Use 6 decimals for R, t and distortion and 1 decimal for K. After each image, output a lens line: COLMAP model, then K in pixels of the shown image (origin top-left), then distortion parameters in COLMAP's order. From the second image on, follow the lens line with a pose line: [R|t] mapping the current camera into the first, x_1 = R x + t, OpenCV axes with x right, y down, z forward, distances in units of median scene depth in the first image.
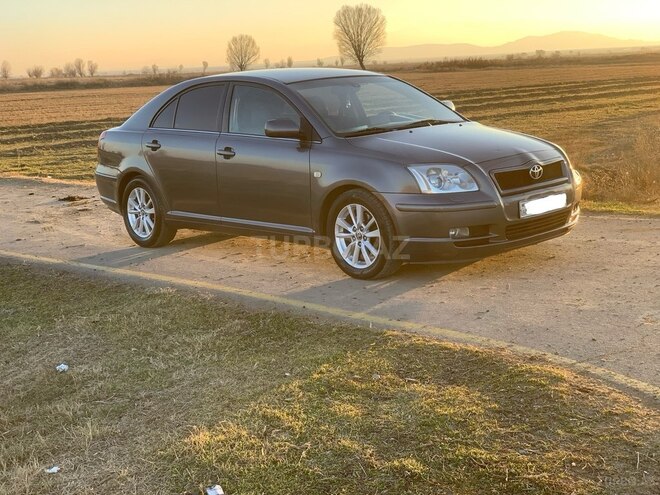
lens RADIAL K [[991.1, 0, 326.2], [0, 991.1, 249.4], [0, 0, 1]] dist [0.077159, 0.000000]
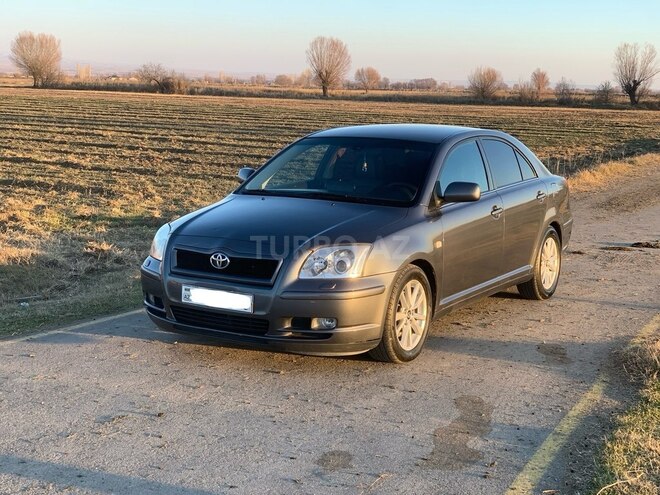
lens RADIAL K [[991.1, 0, 323.2], [0, 991.1, 242.2], [0, 0, 1]] dist [0.077159, 0.000000]
pose [[0.277693, 0.200197, -0.939579, 1.043596], [-0.205996, 0.967704, 0.145307, -0.236593], [0.938324, 0.153199, 0.309964, 0.787854]]
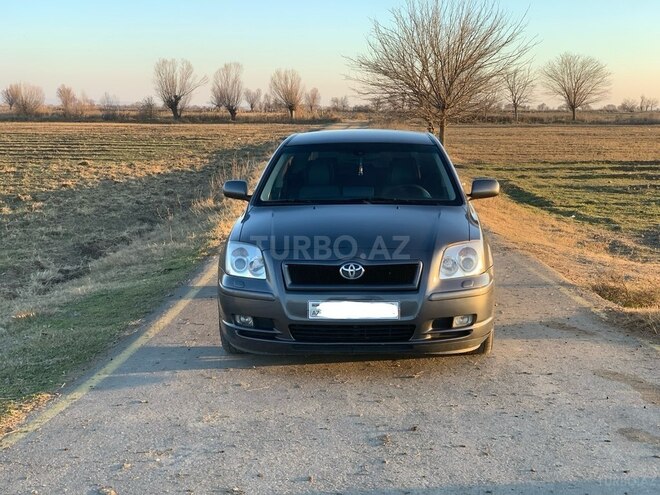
lens RADIAL K [[991.1, 0, 328.0], [0, 991.1, 253.0], [0, 0, 1]] dist [0.077159, 0.000000]
pose [[0.694032, 0.149539, -0.704242, 0.780995], [-0.160881, 0.985668, 0.050749, -0.130449], [0.701738, 0.078077, 0.708144, 0.364261]]
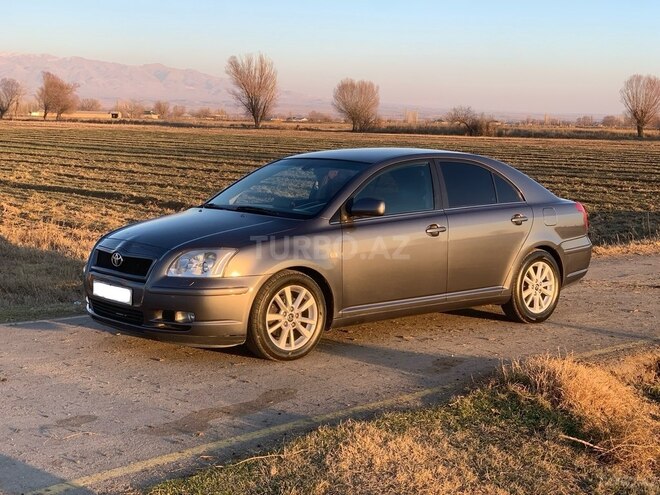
lens RADIAL K [[991.1, 0, 332.2], [0, 991.1, 246.4], [0, 0, 1]] dist [0.077159, 0.000000]
pose [[-0.032610, 0.167809, -0.985280, 1.184310], [-0.191358, 0.966519, 0.170947, -0.301435], [0.980978, 0.194116, 0.000594, 1.184358]]
